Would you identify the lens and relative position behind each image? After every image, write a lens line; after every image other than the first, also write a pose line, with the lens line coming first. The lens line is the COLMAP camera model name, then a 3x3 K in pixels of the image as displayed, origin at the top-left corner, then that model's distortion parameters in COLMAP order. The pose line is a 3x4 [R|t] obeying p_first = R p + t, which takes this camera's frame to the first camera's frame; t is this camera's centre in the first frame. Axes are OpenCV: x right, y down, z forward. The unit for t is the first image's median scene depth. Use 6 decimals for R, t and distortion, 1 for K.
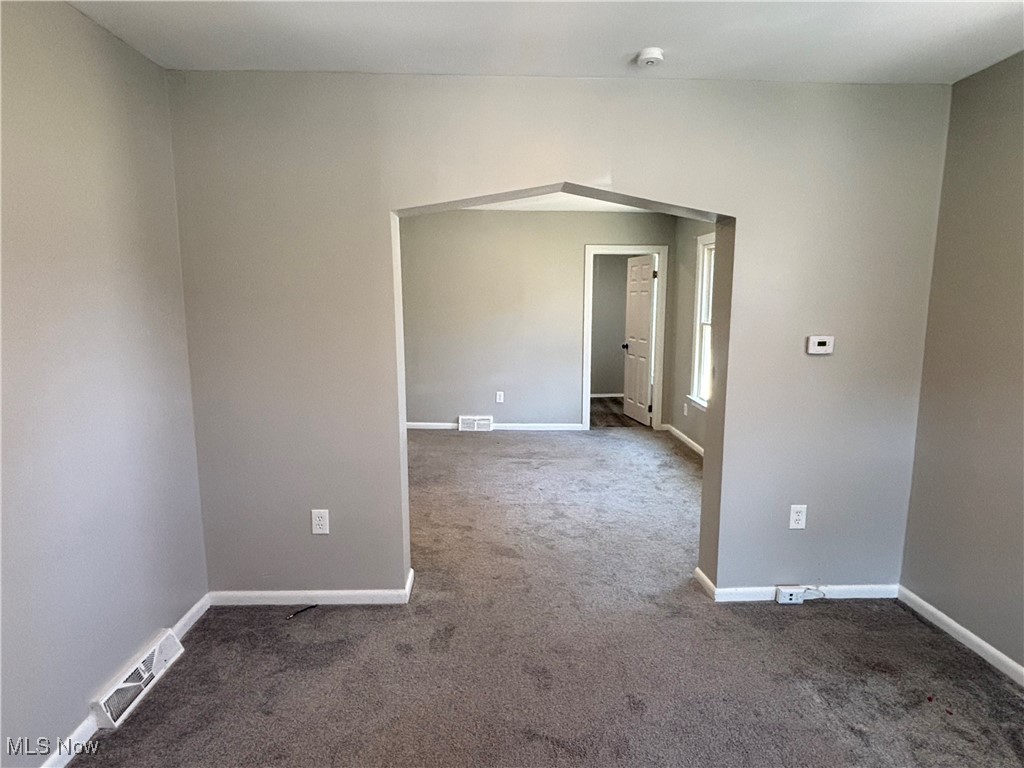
lens RADIAL K [[567.3, 0, 508.0], [0, 567.3, 381.9], [0, 0, 1]] dist [0.024200, -0.000268]
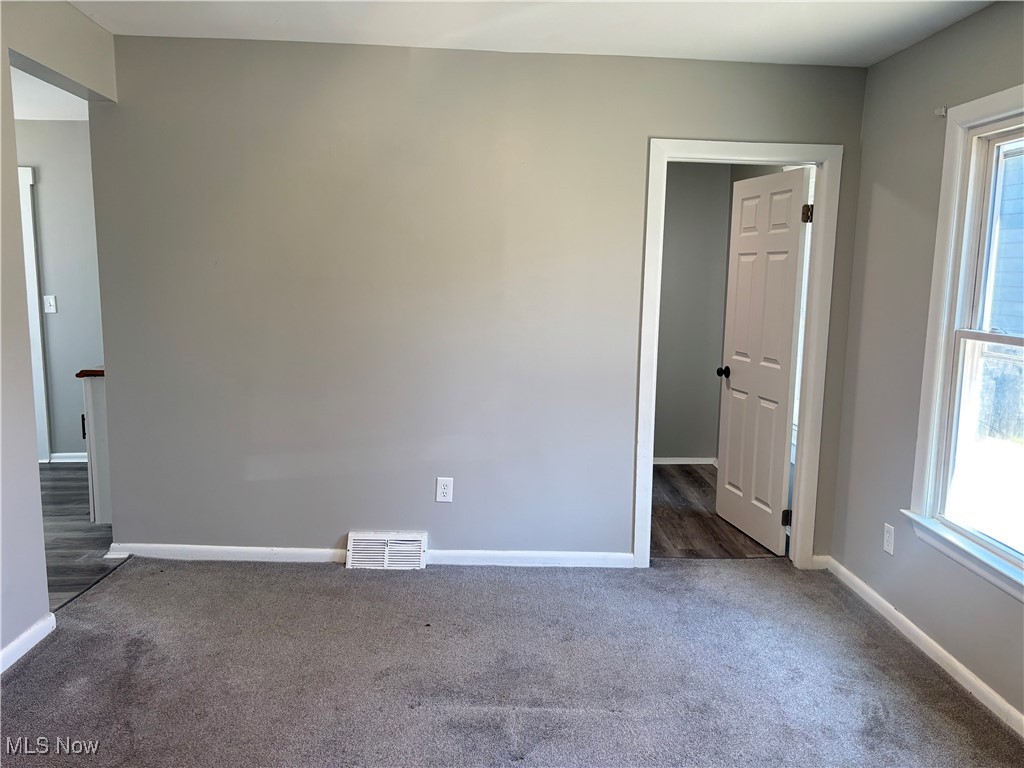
lens RADIAL K [[780.2, 0, 514.2], [0, 780.2, 384.2], [0, 0, 1]] dist [0.001621, -0.001657]
pose [[0.999713, 0.018235, 0.015569, 0.027938], [-0.018137, 0.999815, -0.006421, -0.050277], [-0.015683, 0.006137, 0.999858, 0.405125]]
